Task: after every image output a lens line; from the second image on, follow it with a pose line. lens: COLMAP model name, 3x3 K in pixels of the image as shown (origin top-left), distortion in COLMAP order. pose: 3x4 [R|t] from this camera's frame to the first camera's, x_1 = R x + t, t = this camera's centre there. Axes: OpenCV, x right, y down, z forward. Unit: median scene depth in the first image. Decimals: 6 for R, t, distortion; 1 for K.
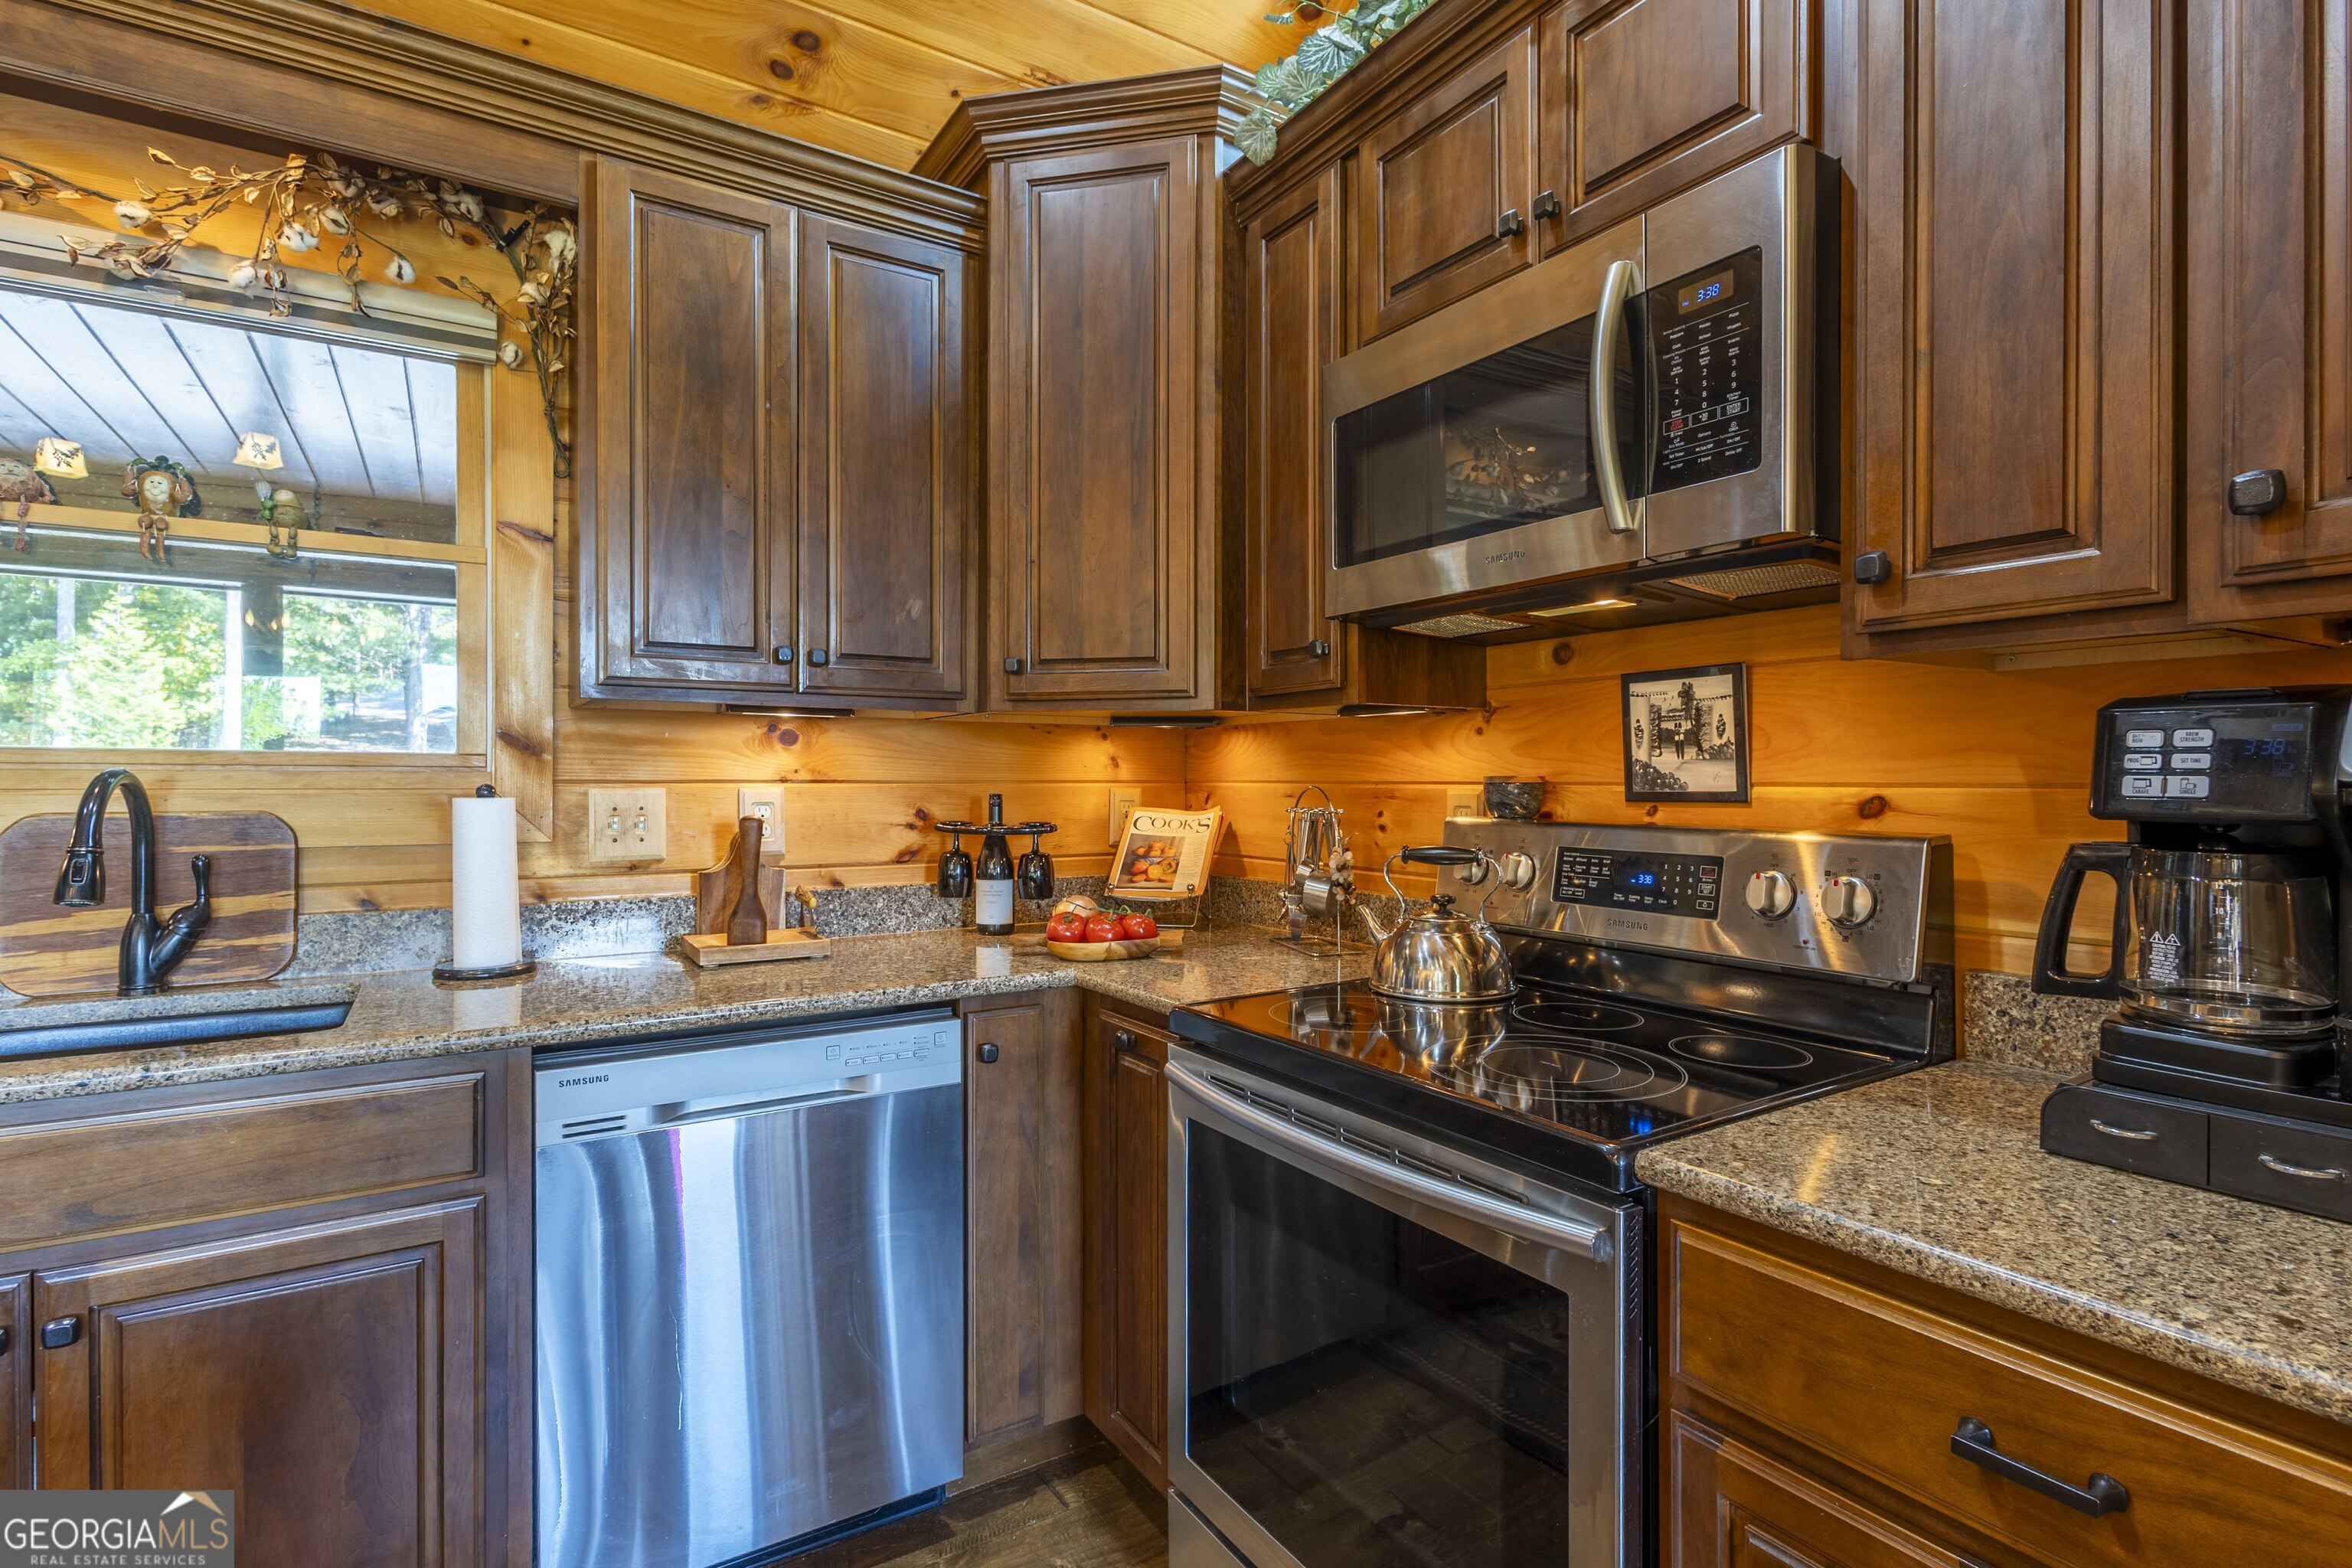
lens RADIAL K [[1131.3, 0, 1180.1], [0, 1131.3, 779.7], [0, 0, 1]] dist [0.003878, 0.000572]
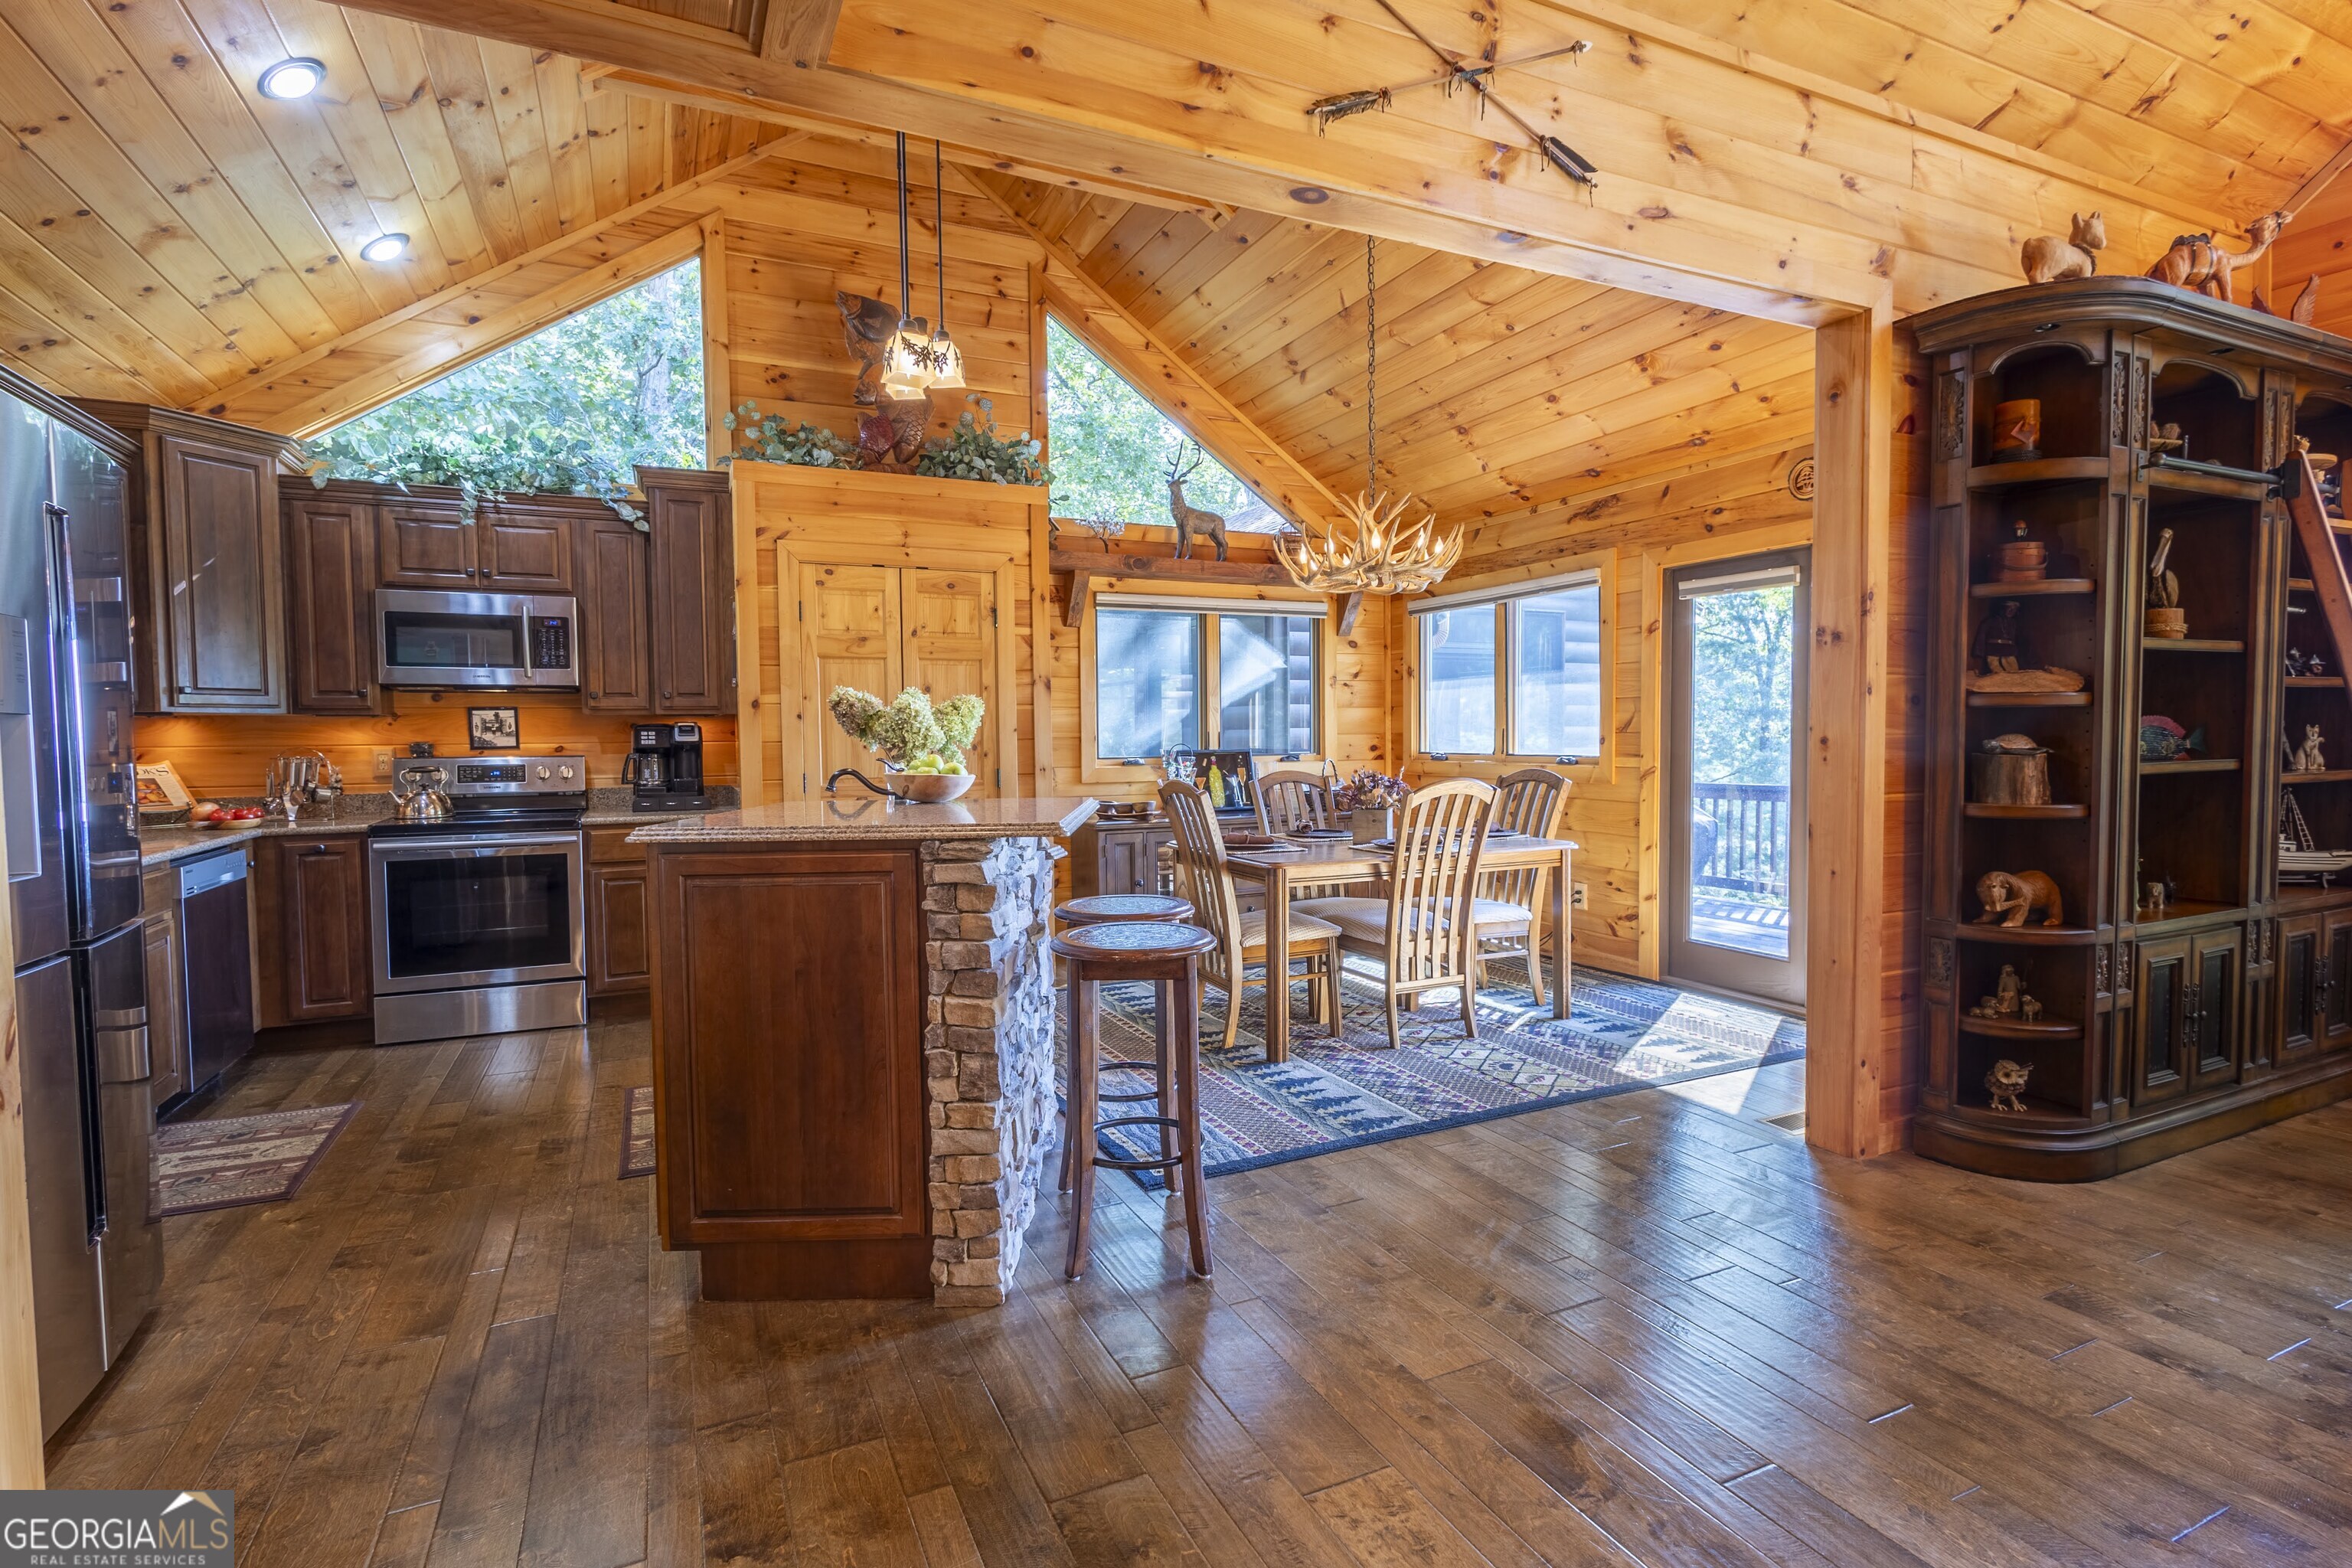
lens RADIAL K [[1131.3, 0, 1184.0], [0, 1131.3, 784.3], [0, 0, 1]] dist [0.003878, 0.000572]
pose [[0.128958, -0.042347, 0.990745, -2.530353], [0.009979, 0.999093, 0.041405, 0.005240], [-0.991600, 0.004547, 0.129264, -1.361457]]
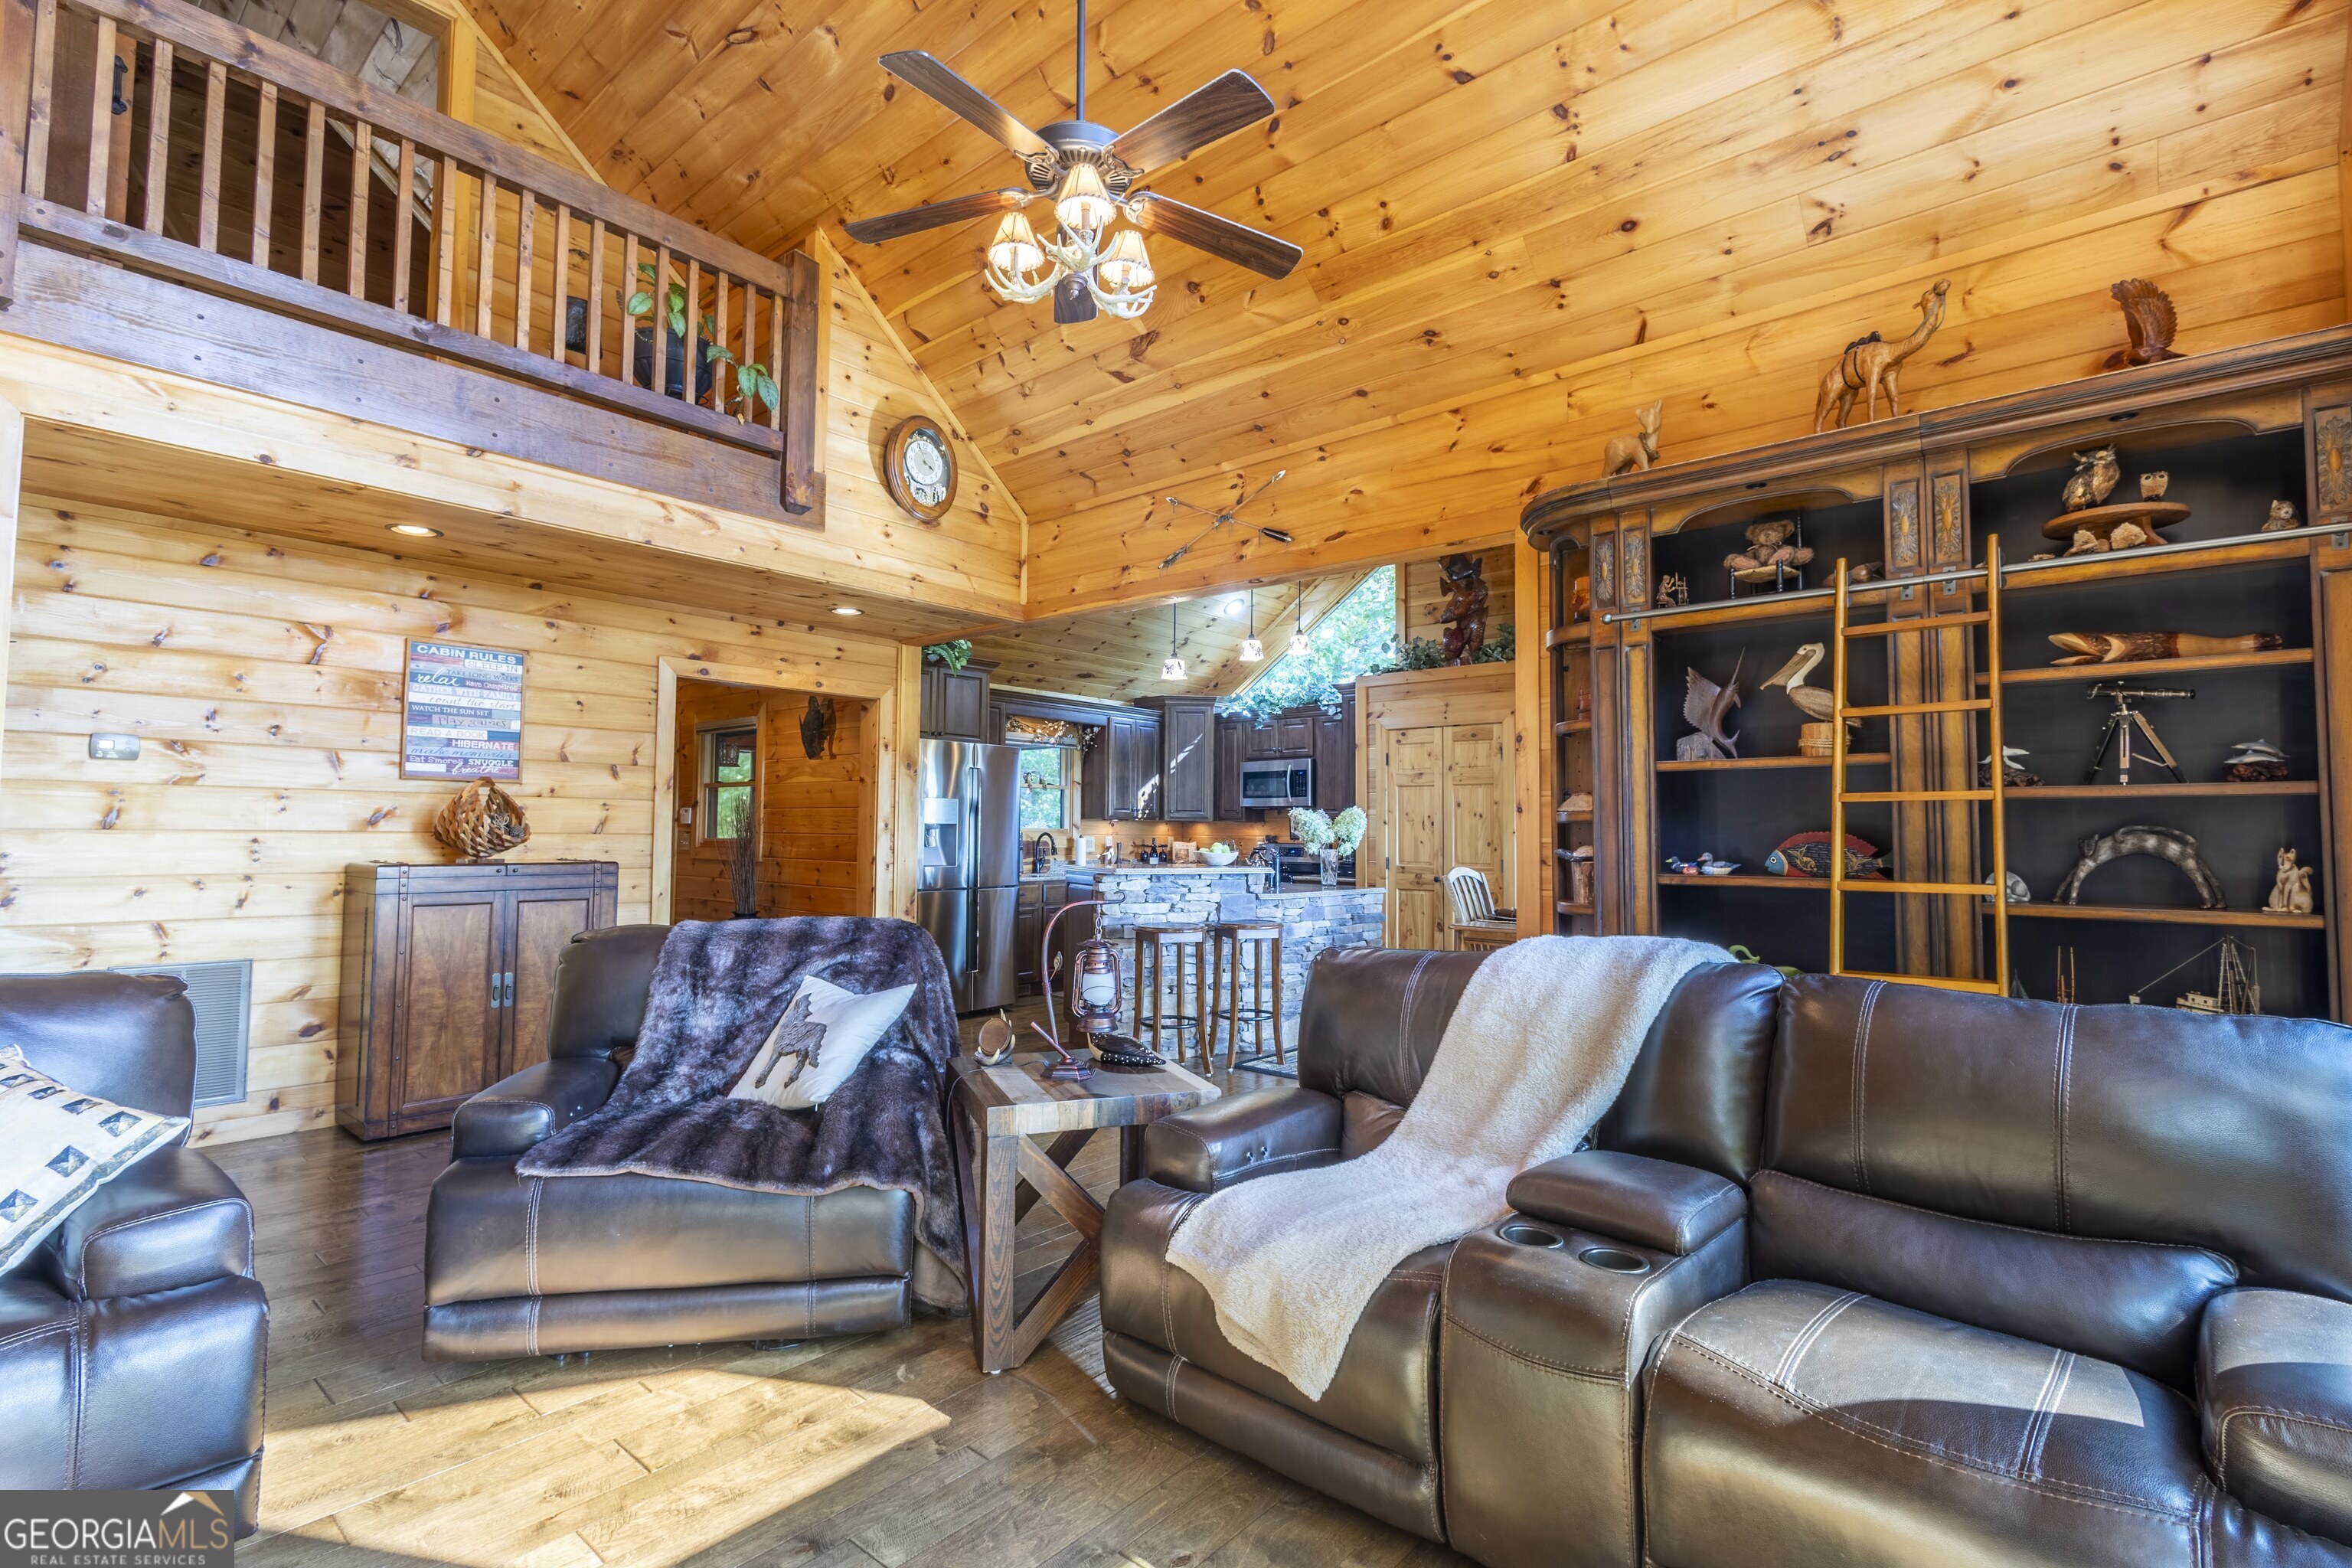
lens RADIAL K [[1079.1, 0, 1181.3], [0, 1079.1, 782.5], [0, 0, 1]] dist [-0.000841, -0.000177]
pose [[0.957009, 0.020260, 0.289349, -1.872750], [-0.006669, 0.998831, -0.047878, -0.005367], [-0.289981, 0.043890, 0.956026, -4.433726]]
